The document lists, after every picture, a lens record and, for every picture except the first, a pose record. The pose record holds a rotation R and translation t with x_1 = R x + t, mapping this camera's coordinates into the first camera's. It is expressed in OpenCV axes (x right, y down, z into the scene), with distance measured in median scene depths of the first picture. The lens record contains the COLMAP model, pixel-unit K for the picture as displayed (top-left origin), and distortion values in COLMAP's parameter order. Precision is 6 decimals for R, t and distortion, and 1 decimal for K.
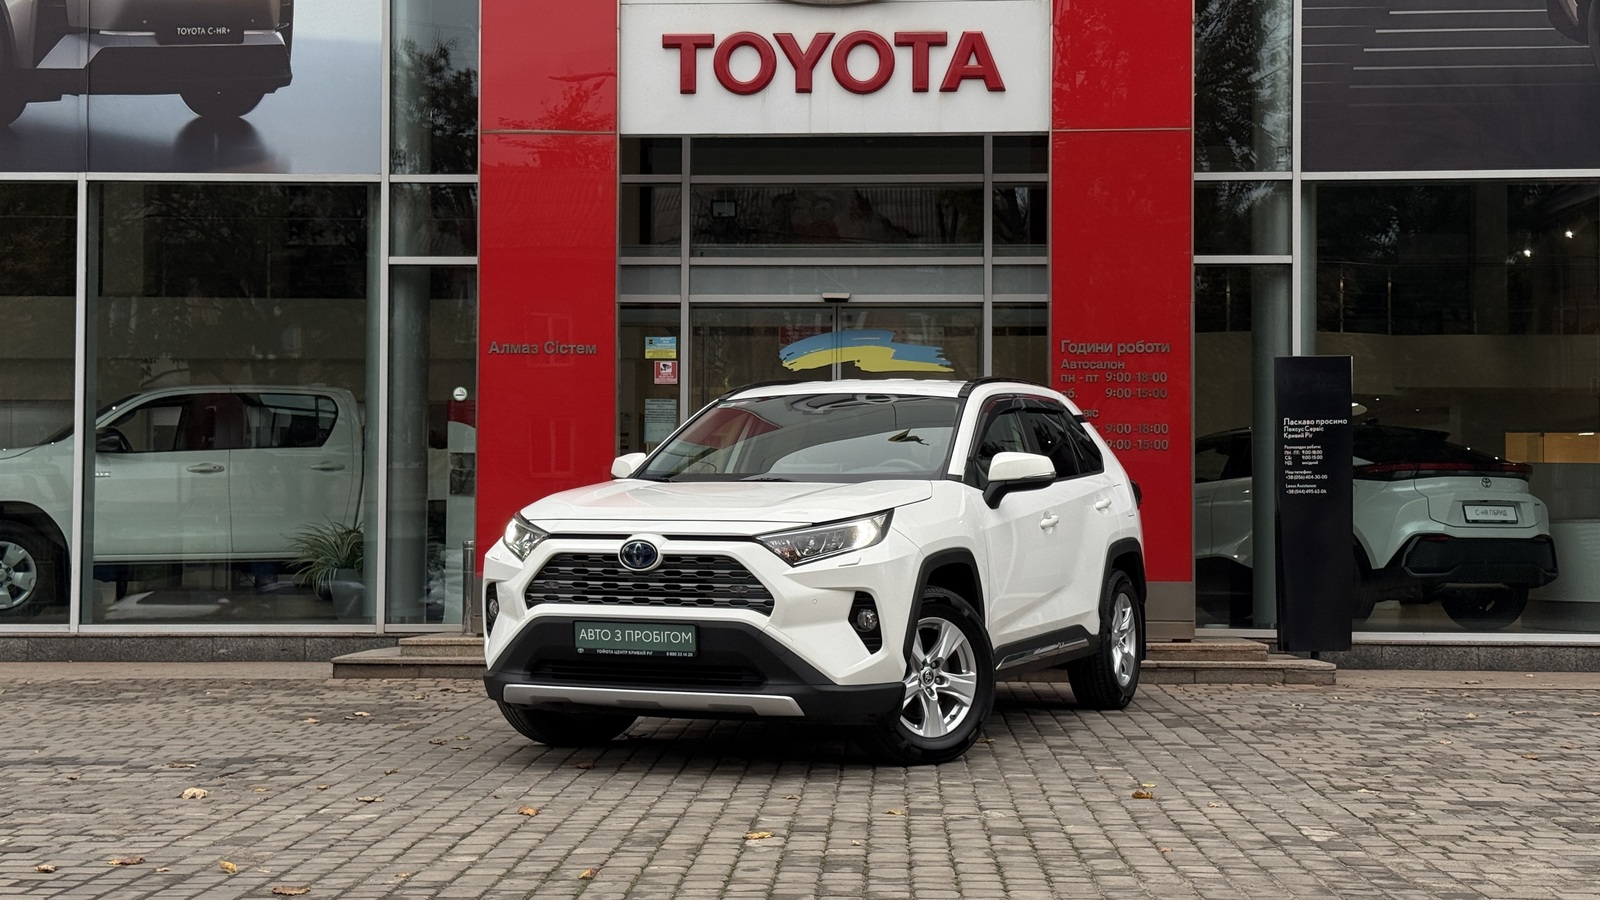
lens RADIAL K [[2220.6, 0, 800.0], [0, 2220.6, 450.0], [0, 0, 1]] dist [0.187867, -0.352589]
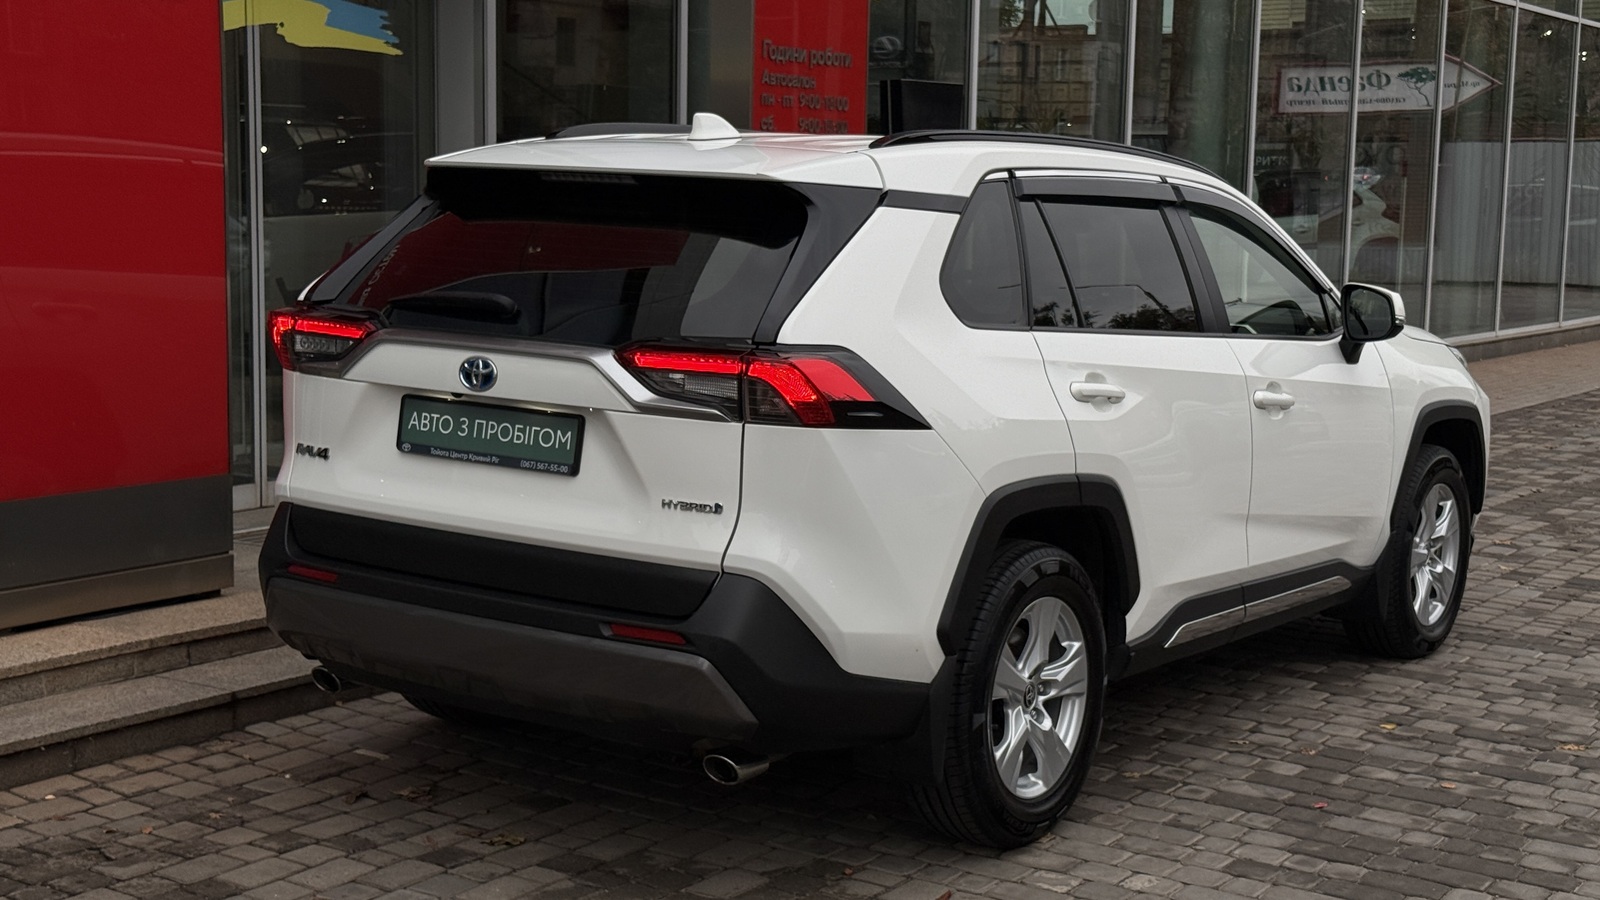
lens RADIAL K [[2220.6, 0, 800.0], [0, 2220.6, 450.0], [0, 0, 1]] dist [0.187867, -0.352589]
pose [[0.518525, -0.094291, 0.849848, -0.403083], [-0.054063, 0.988297, 0.142638, -0.022530], [-0.853352, -0.119906, 0.507359, 0.597651]]
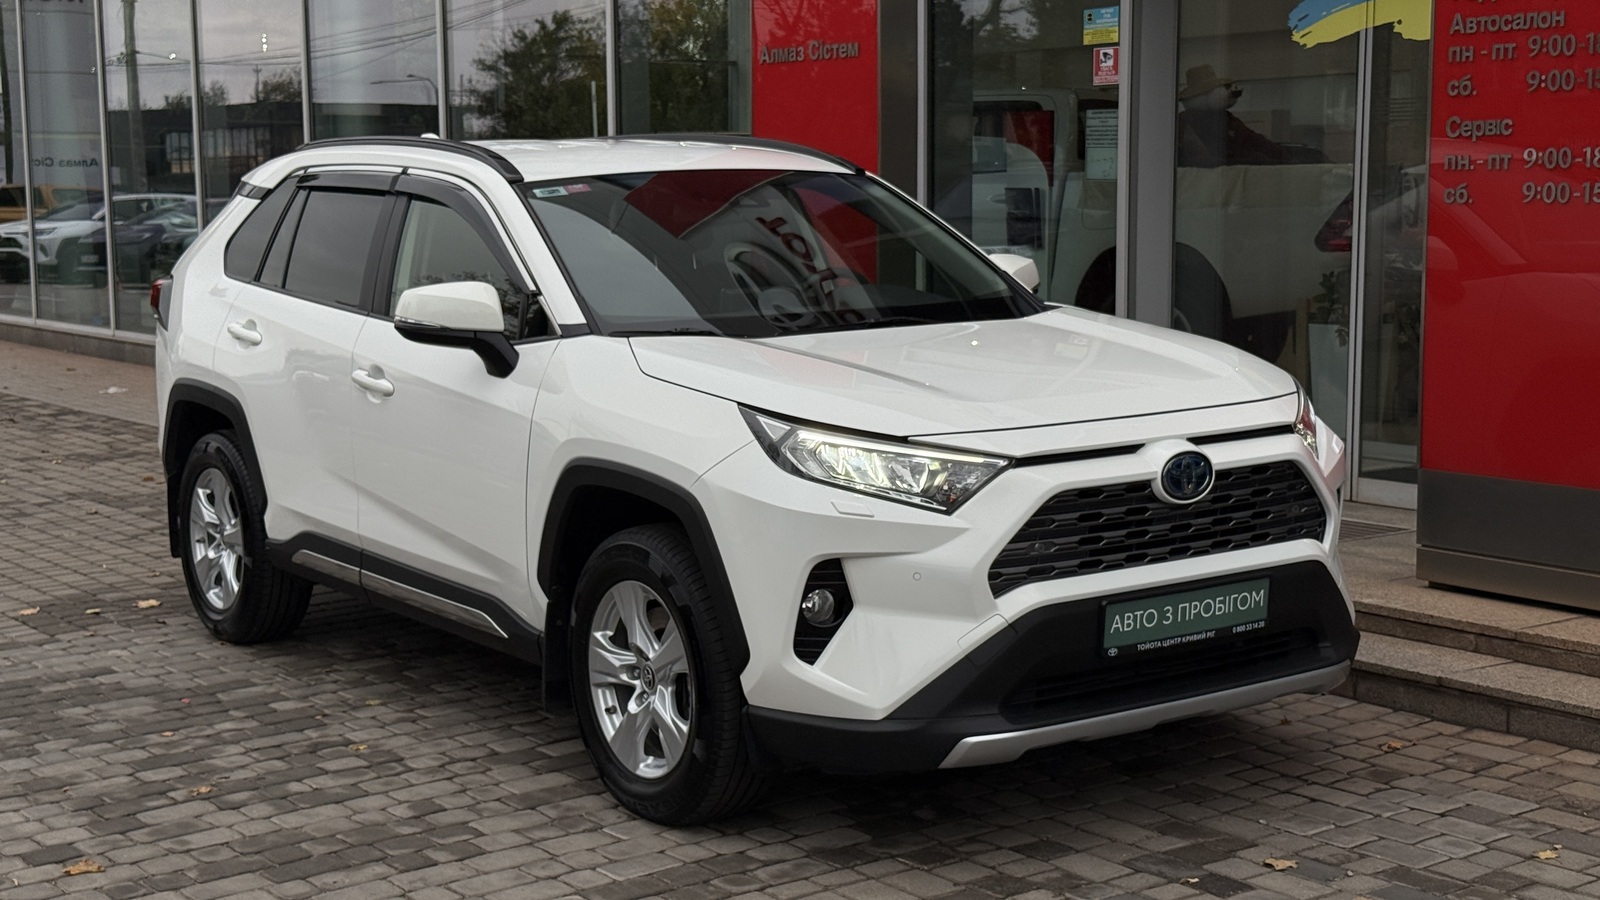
lens RADIAL K [[2220.6, 0, 800.0], [0, 2220.6, 450.0], [0, 0, 1]] dist [0.187867, -0.352589]
pose [[0.625608, 0.083529, -0.775653, 0.382799], [0.044863, 0.988754, 0.142662, -0.021866], [0.778846, -0.124049, 0.614825, 0.533307]]
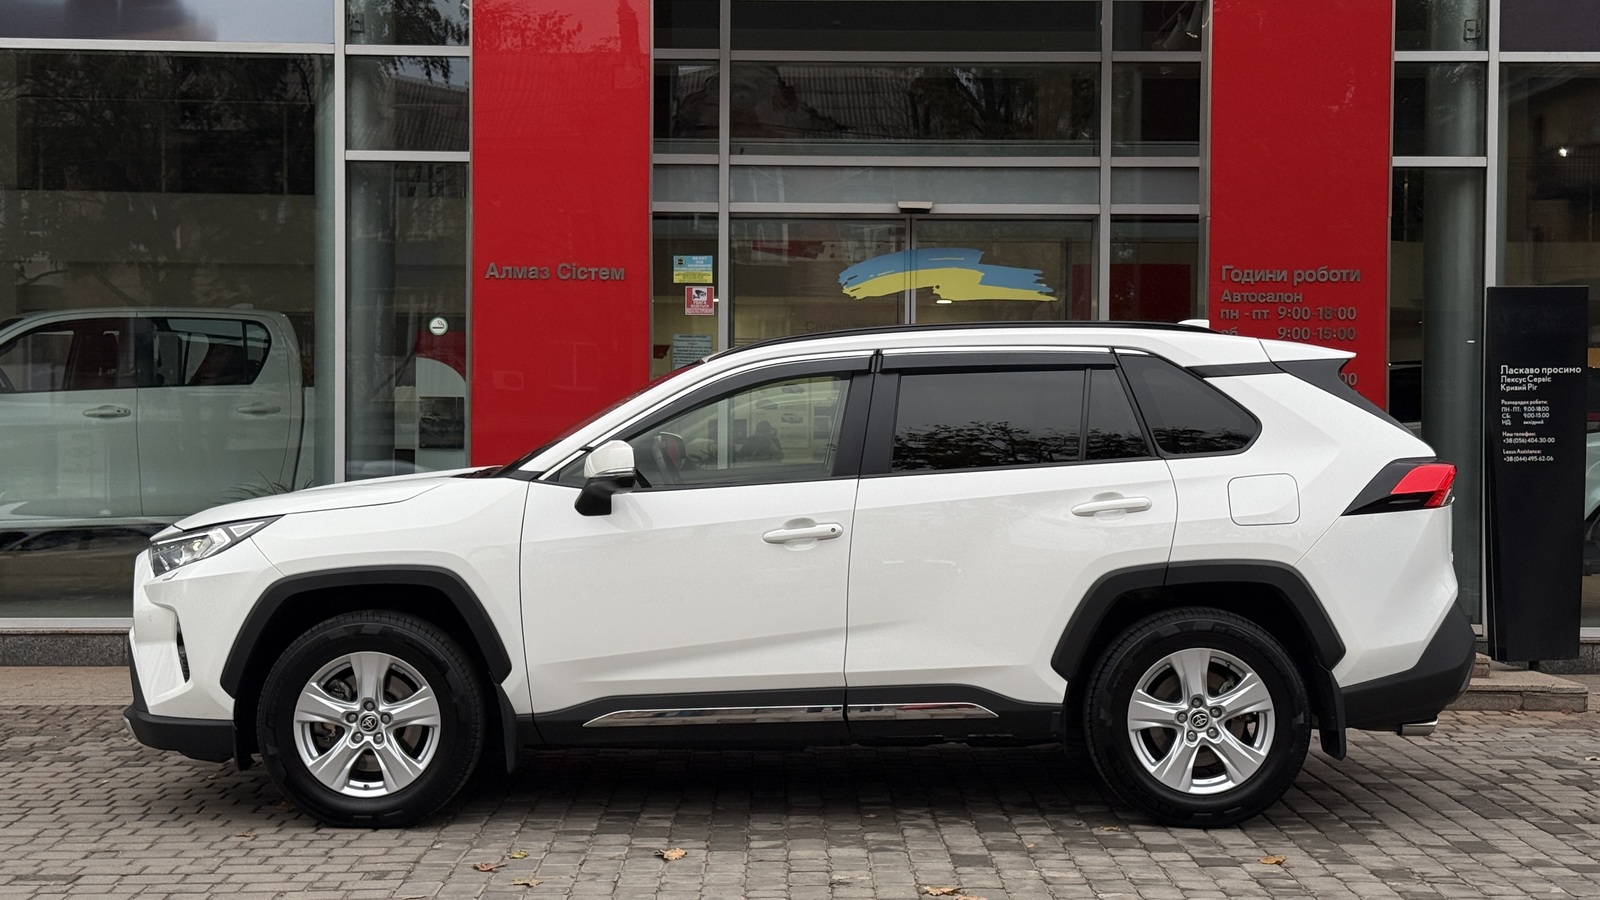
lens RADIAL K [[2220.6, 0, 800.0], [0, 2220.6, 450.0], [0, 0, 1]] dist [0.187867, -0.352589]
pose [[0.998639, 0.001265, 0.052141, -0.065918], [-0.003782, 0.998830, 0.048206, -0.020141], [-0.052019, -0.048337, 0.997476, 0.203727]]
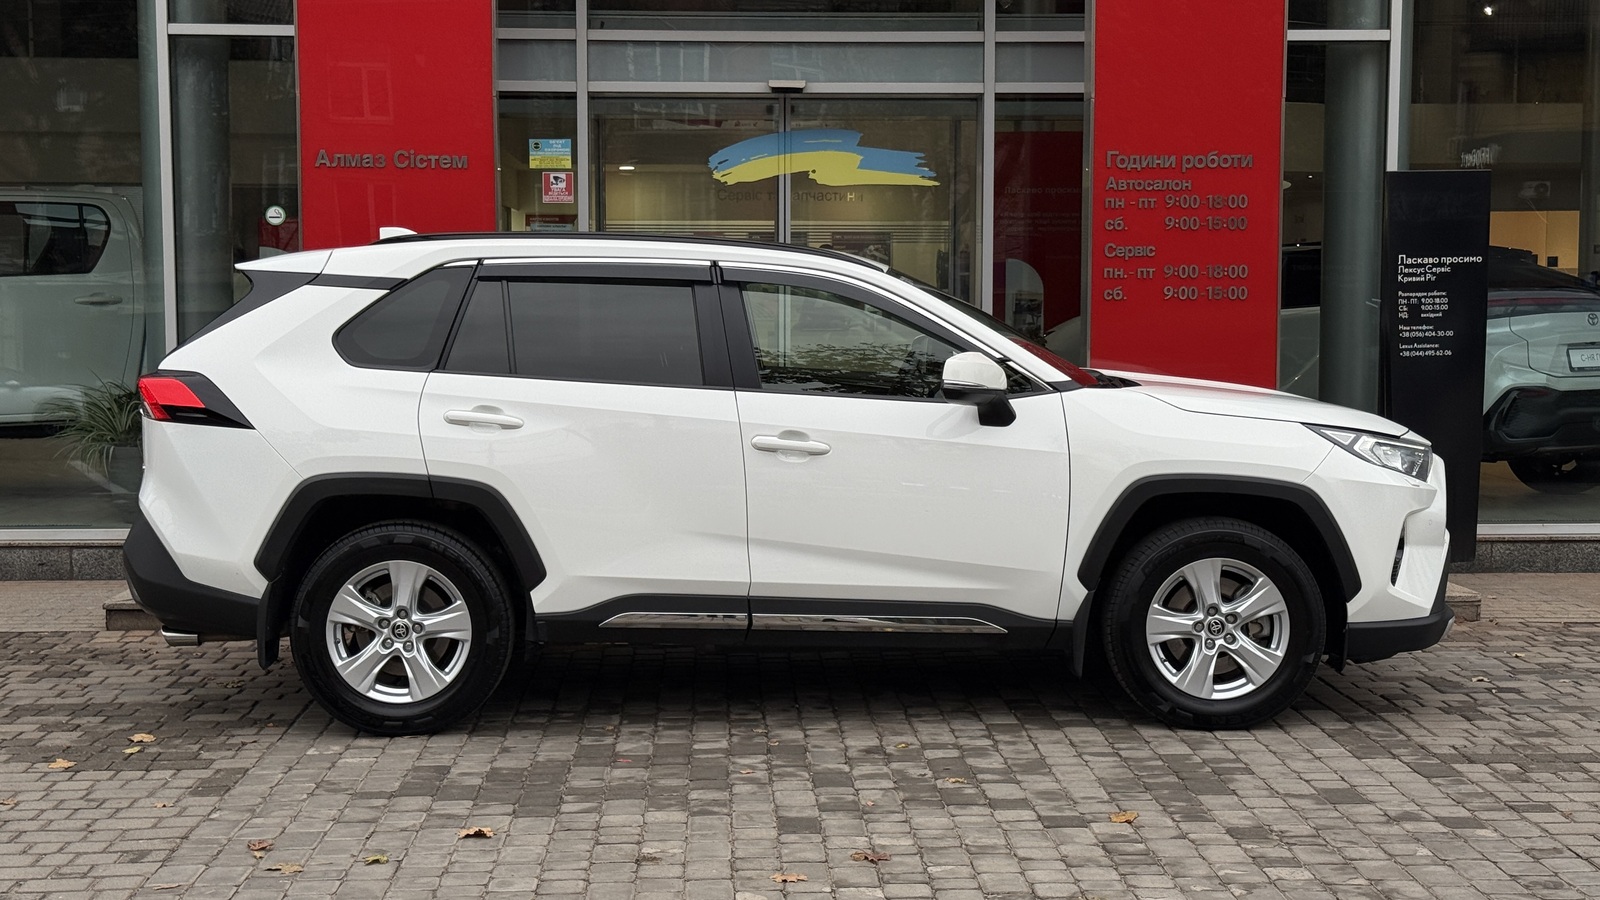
lens RADIAL K [[2217.5, 0, 809.3], [0, 2217.5, 452.9], [0, 0, 1]] dist [0.178570, -0.291248]
pose [[0.996575, -0.010662, 0.081998, -0.038699], [0.001298, 0.993547, 0.113415, -0.031202], [-0.082678, -0.112920, 0.990158, 0.246982]]
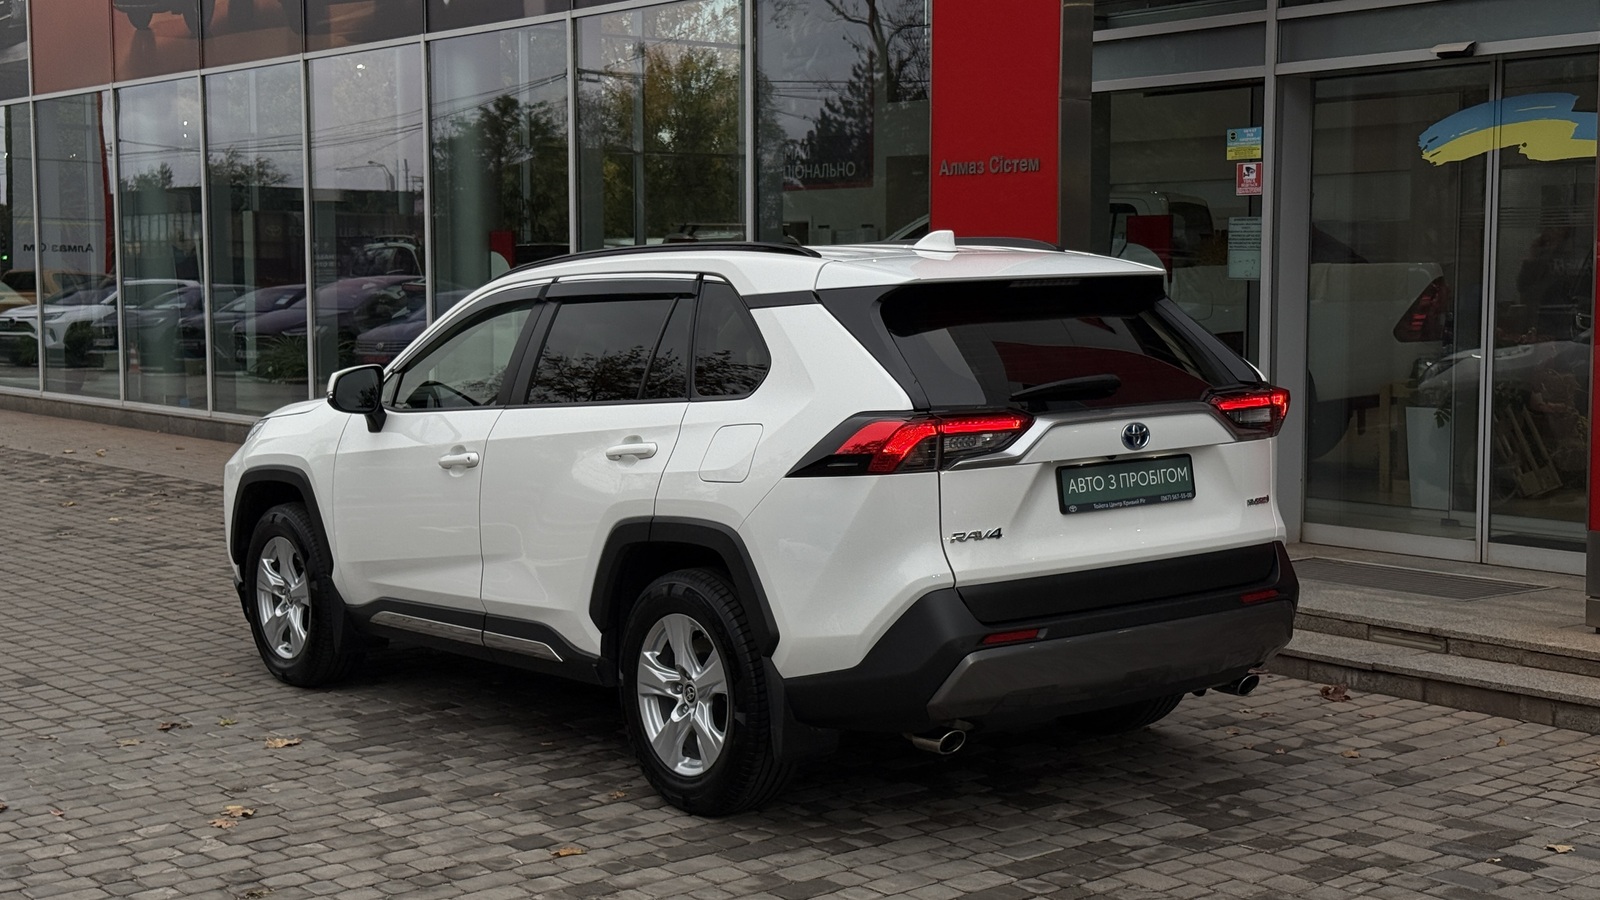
lens RADIAL K [[2220.6, 0, 800.0], [0, 2220.6, 450.0], [0, 0, 1]] dist [0.187867, -0.352589]
pose [[0.651866, 0.055789, -0.756279, 0.390052], [0.039523, 0.993436, 0.107349, -0.031451], [0.757304, -0.099867, 0.645382, 0.424151]]
